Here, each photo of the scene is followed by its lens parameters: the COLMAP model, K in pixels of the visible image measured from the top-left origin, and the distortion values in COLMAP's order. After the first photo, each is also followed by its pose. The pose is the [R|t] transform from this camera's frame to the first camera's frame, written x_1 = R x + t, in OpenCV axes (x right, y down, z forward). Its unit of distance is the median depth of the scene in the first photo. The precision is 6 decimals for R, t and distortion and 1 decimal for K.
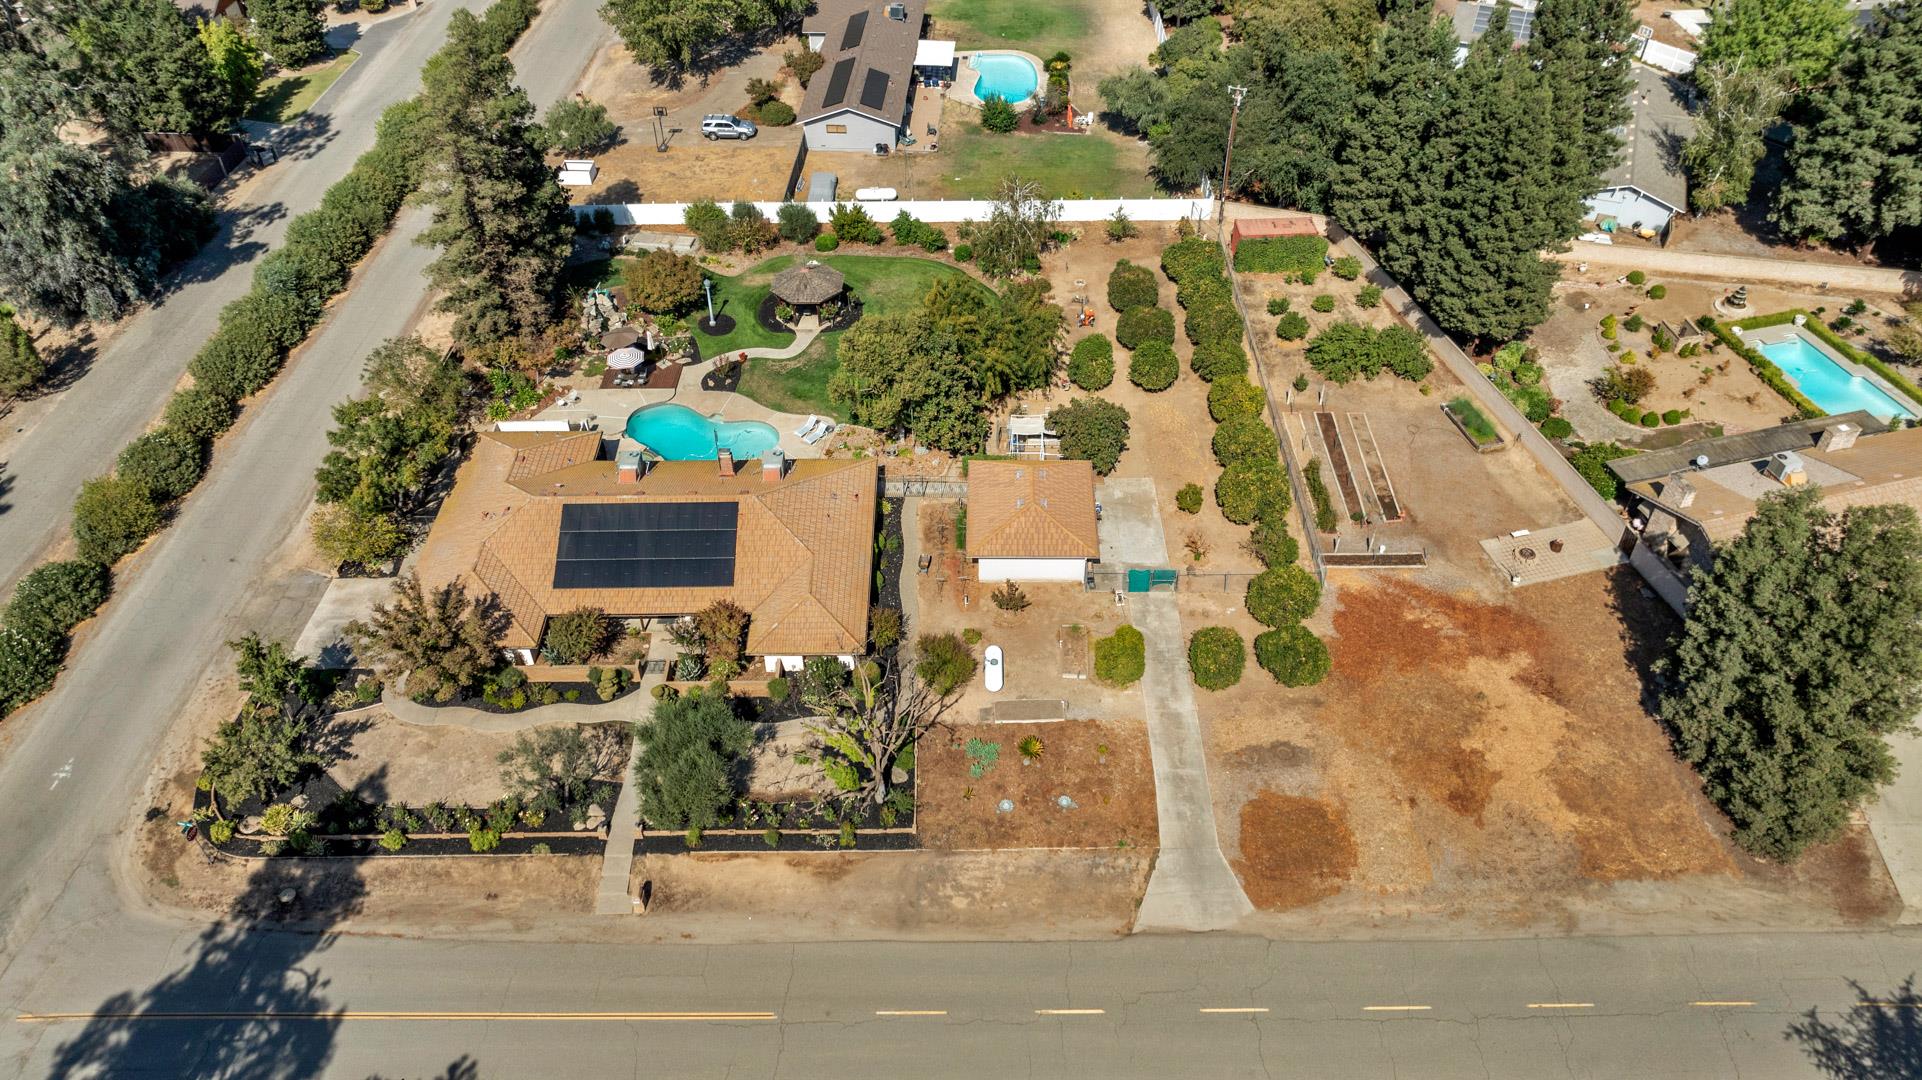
lens RADIAL K [[1351.4, 0, 961.3], [0, 1351.4, 536.1], [0, 0, 1]] dist [-0.041517, 0.049629]
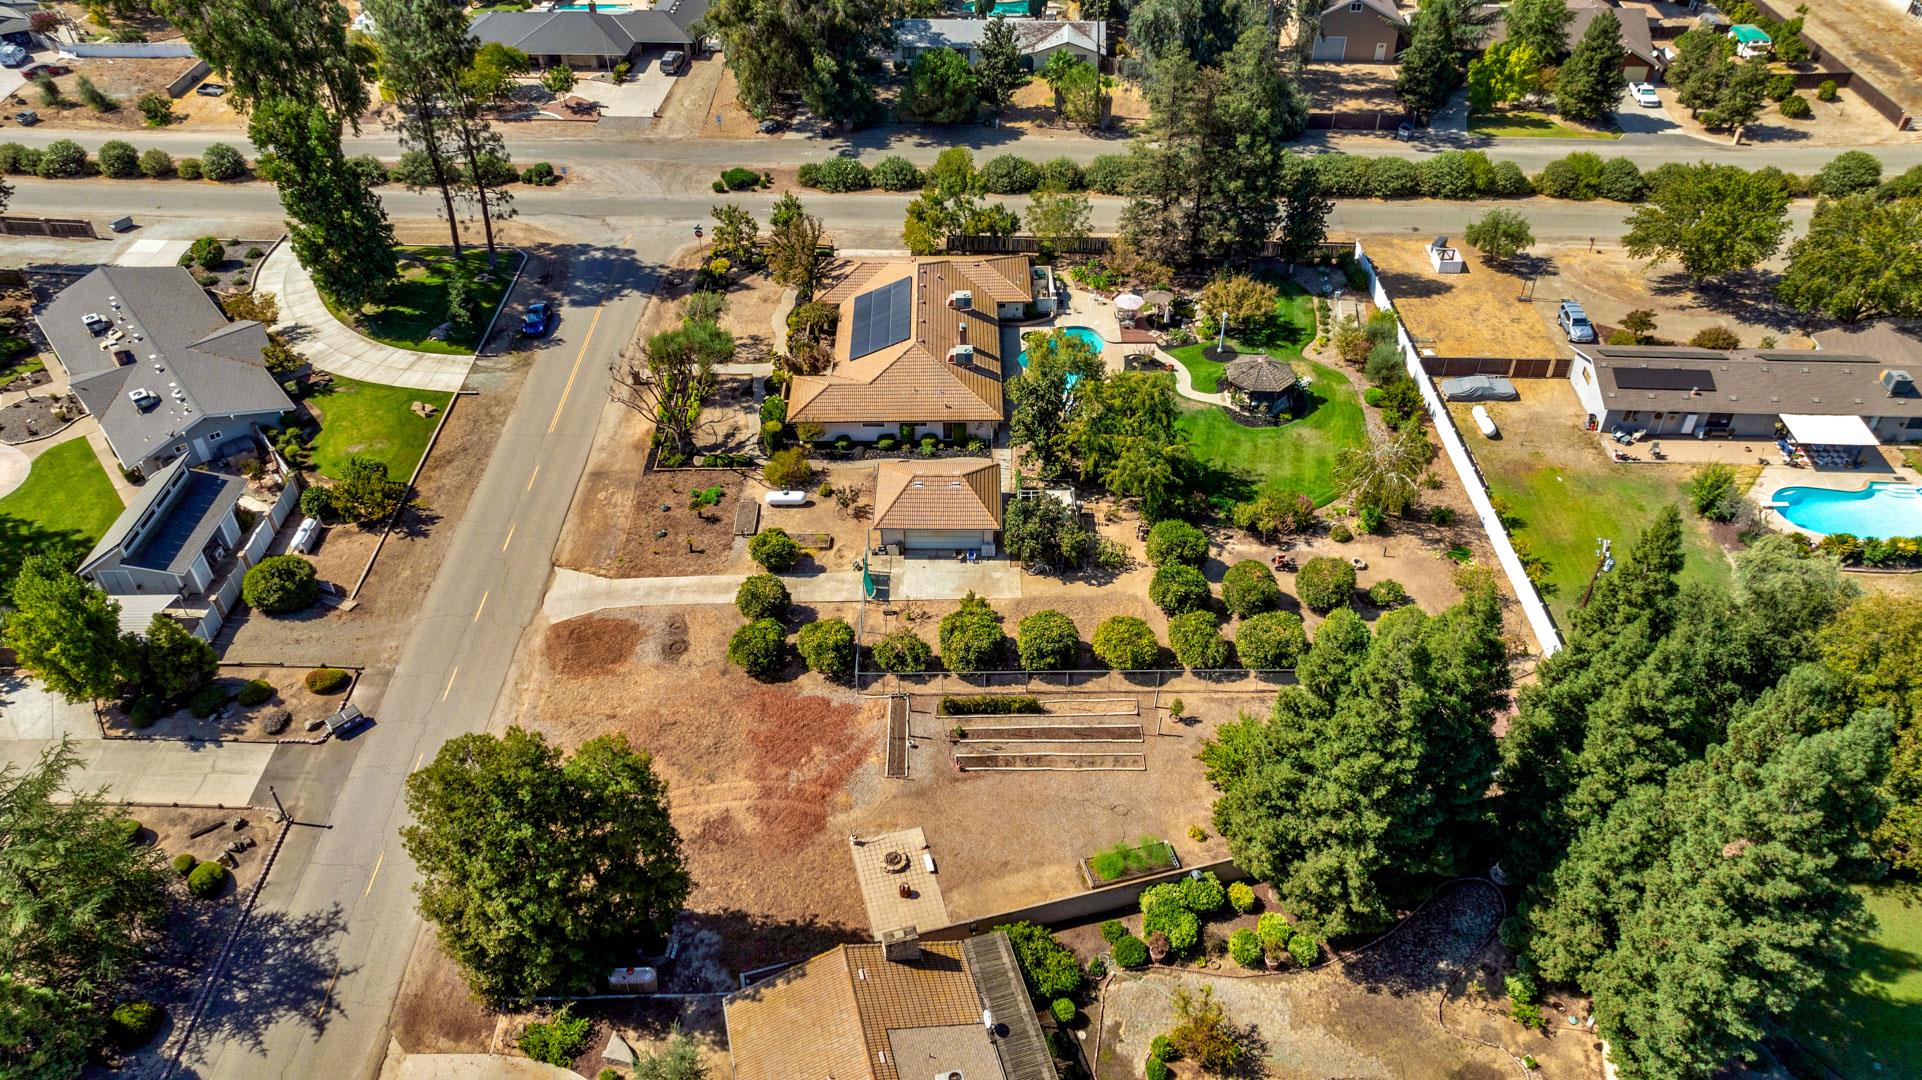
lens RADIAL K [[1351.4, 0, 961.3], [0, 1351.4, 536.1], [0, 0, 1]] dist [-0.041517, 0.049629]
pose [[0.003856, 0.643717, -0.765254, 0.879929], [-0.666264, 0.572317, 0.478065, -0.521019], [0.745706, 0.508018, 0.431092, 0.472604]]
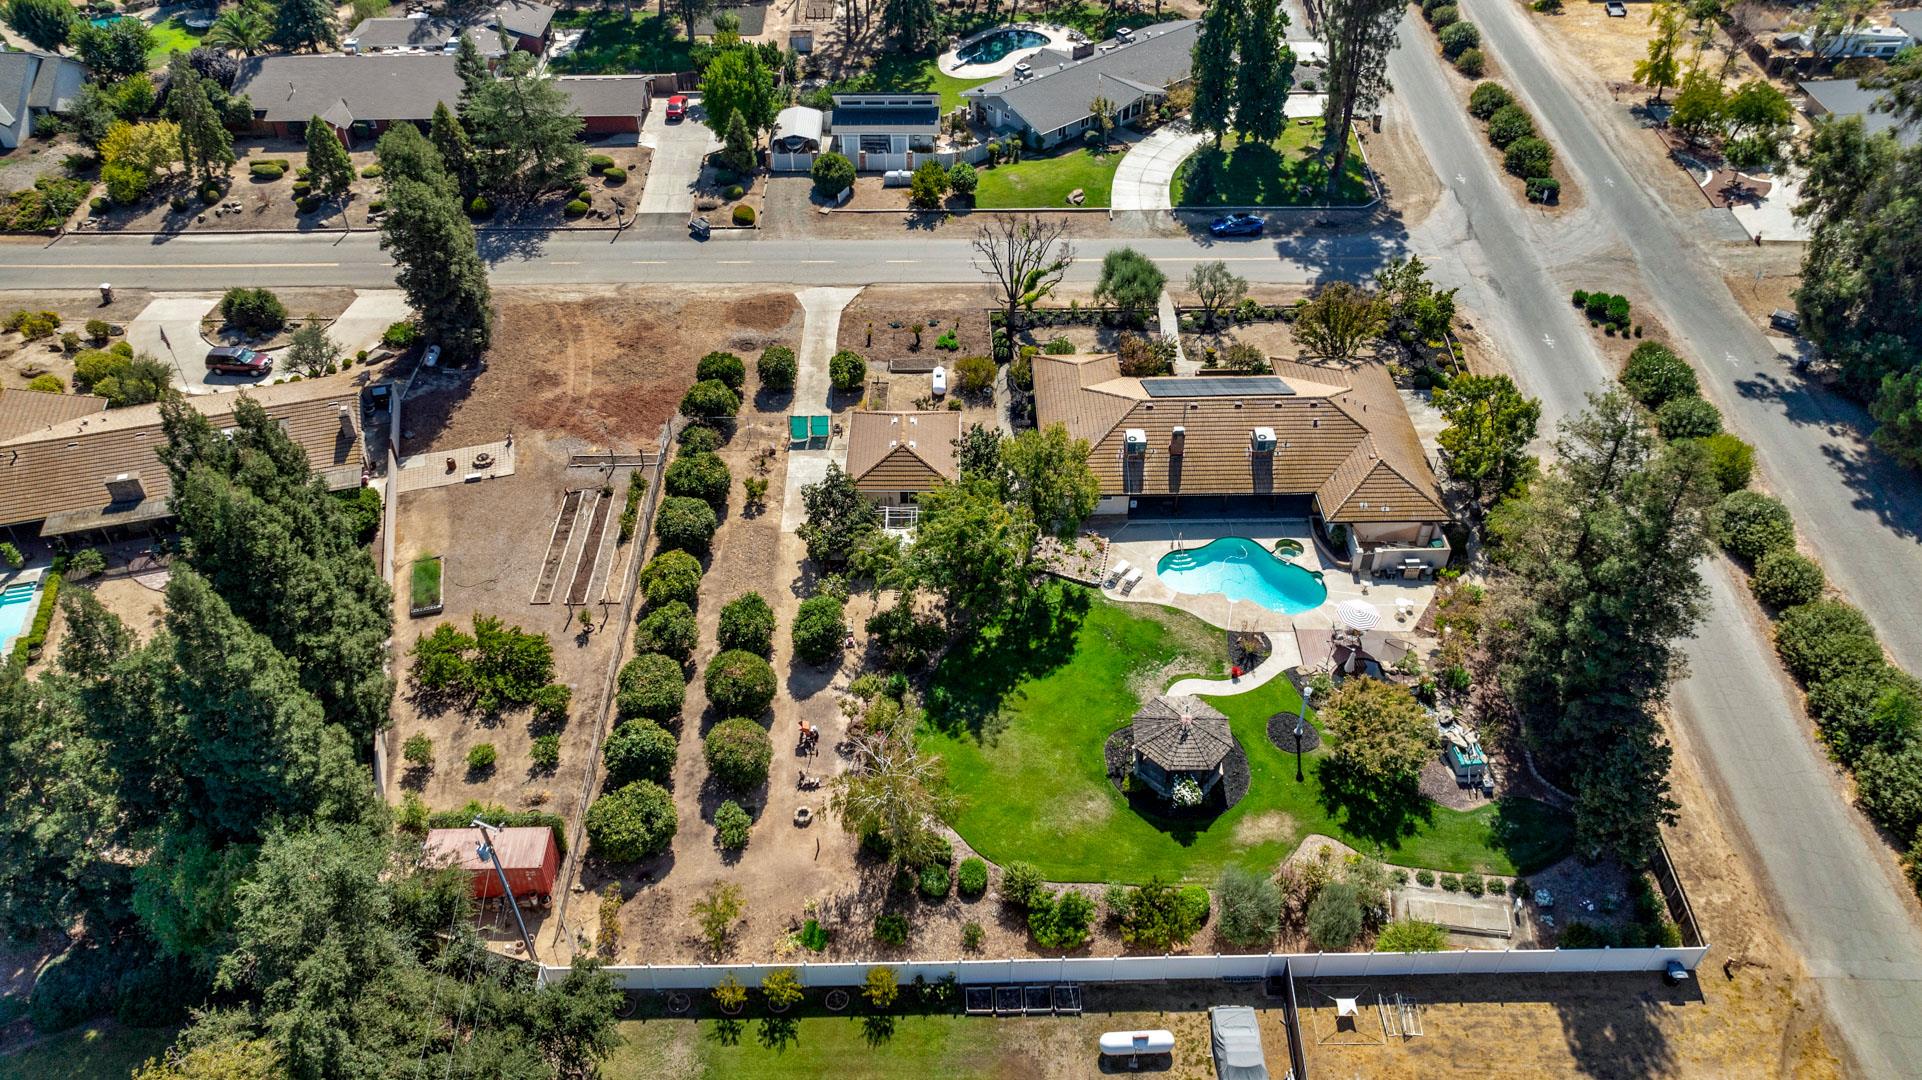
lens RADIAL K [[1363.1, 0, 961.0], [0, 1363.1, 540.0], [0, 0, 1]] dist [-0.014434, -0.003303]
pose [[-0.999844, 0.016783, -0.005534, 0.009360], [-0.003543, 0.116407, 0.993195, -1.043308], [0.017313, 0.993060, -0.116329, 1.090909]]
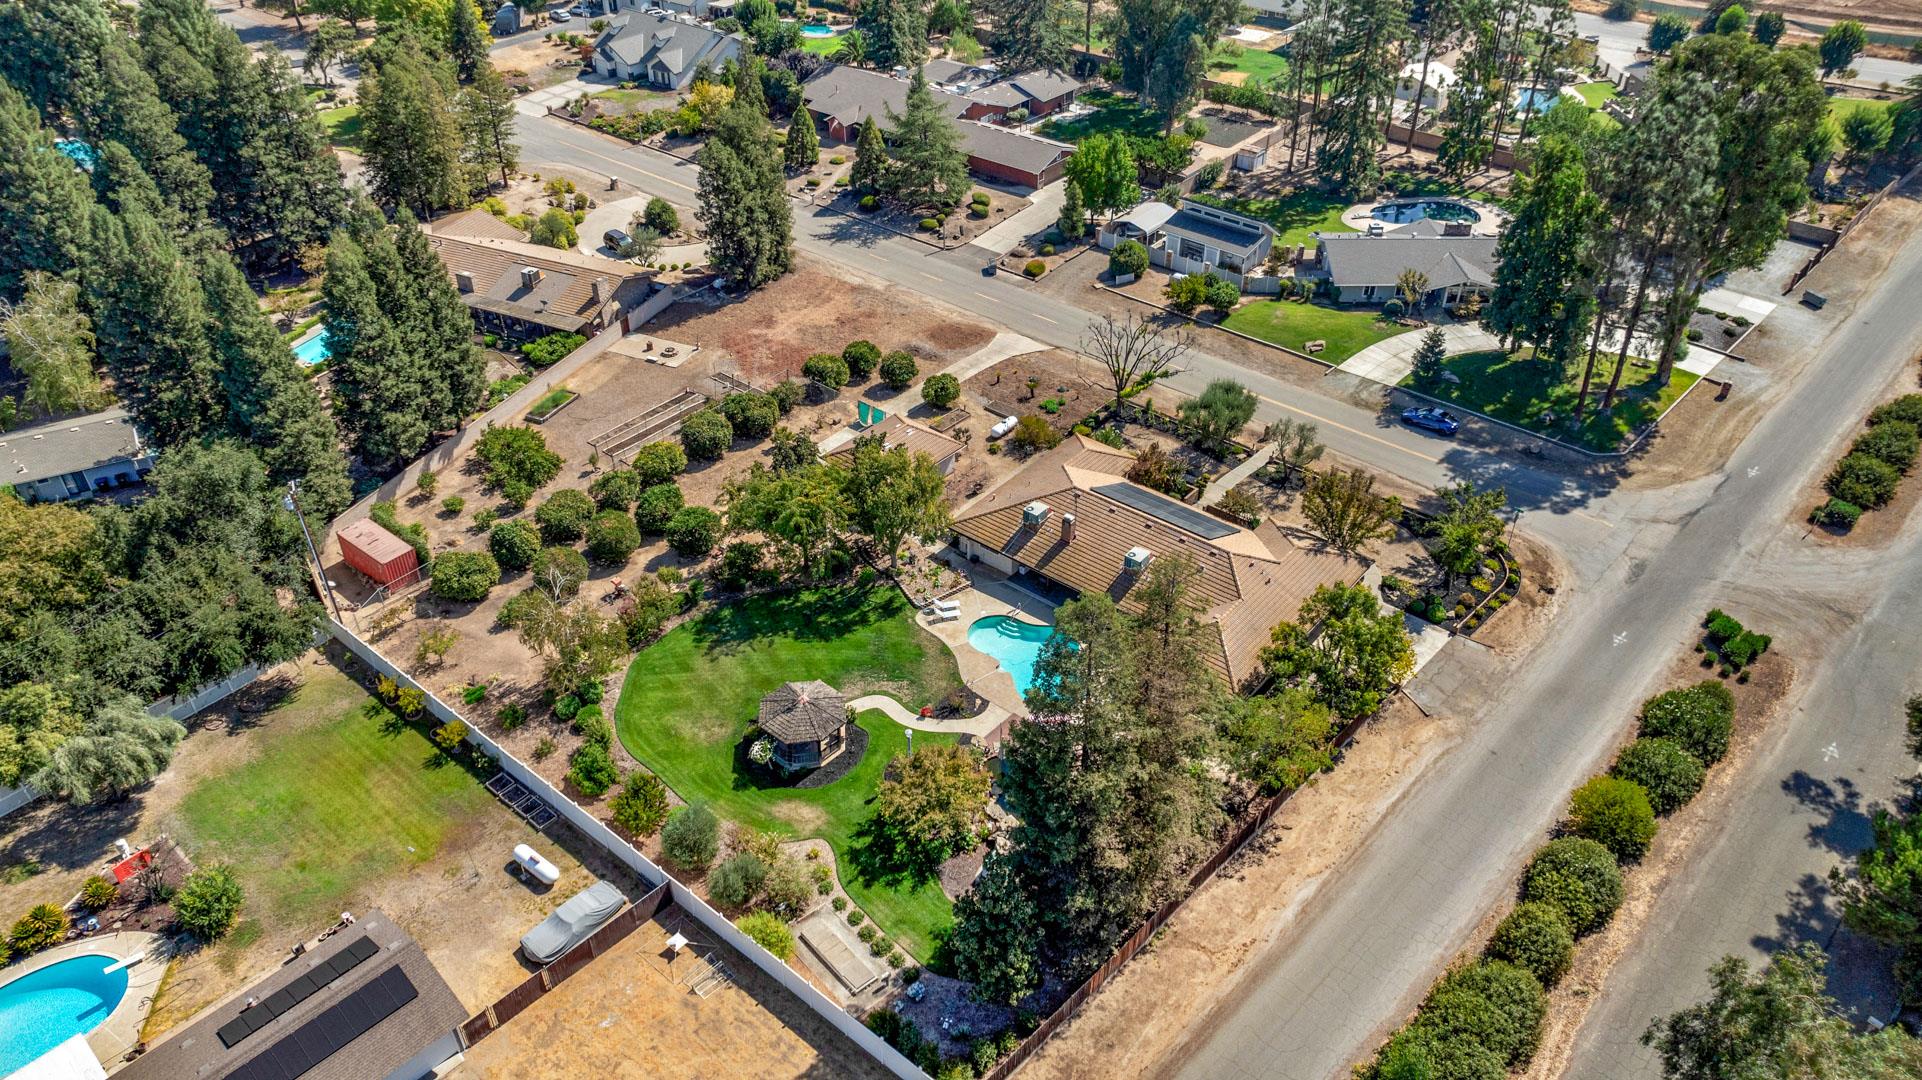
lens RADIAL K [[1349.4, 0, 953.6], [0, 1349.4, 531.7], [0, 0, 1]] dist [-0.009467, -0.003346]
pose [[-0.766679, -0.366260, 0.527311, -0.647394], [0.438294, 0.301583, 0.846727, -0.980172], [-0.469150, 0.880285, -0.070688, 1.021946]]
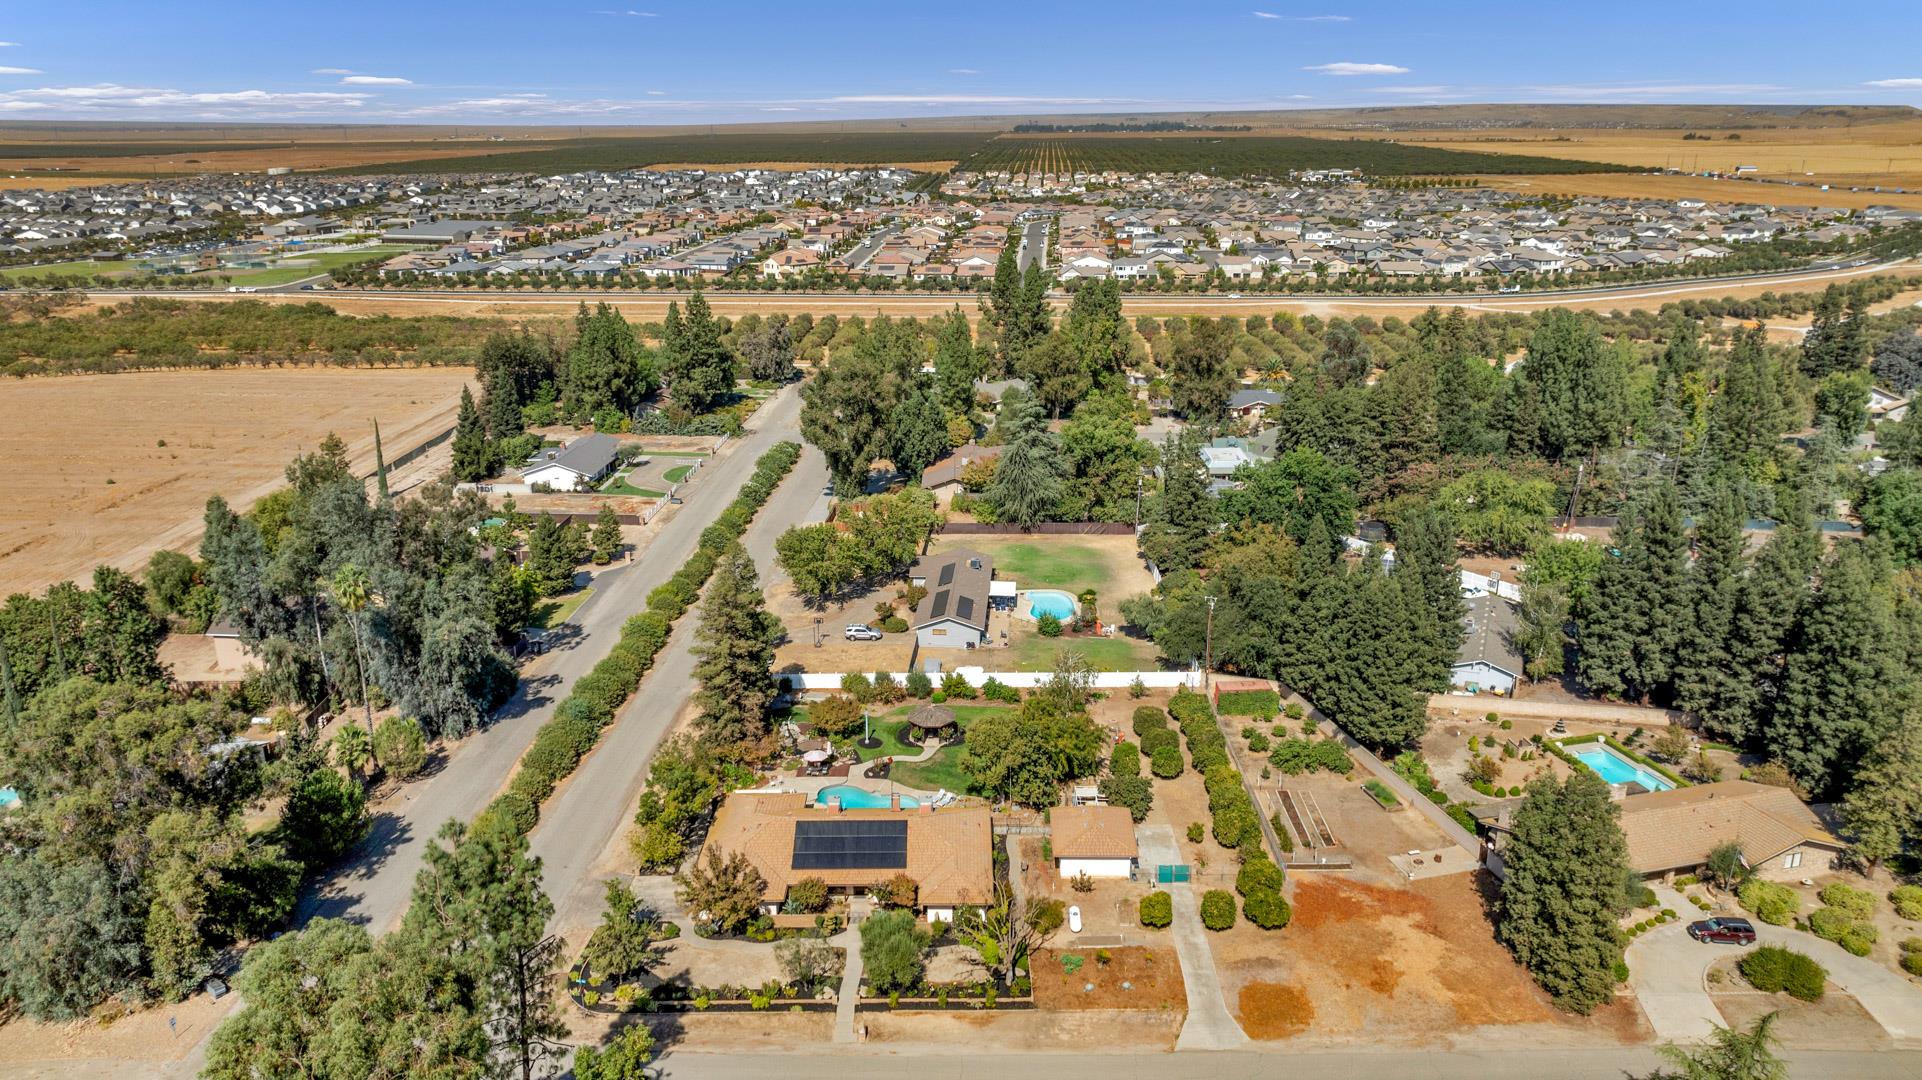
lens RADIAL K [[1349.4, 0, 953.6], [0, 1349.4, 531.7], [0, 0, 1]] dist [-0.009467, -0.003346]
pose [[0.999939, 0.003675, -0.010422, -0.083422], [-0.007748, 0.905643, -0.423969, 0.291291], [0.007881, 0.424024, 0.905617, -0.492440]]
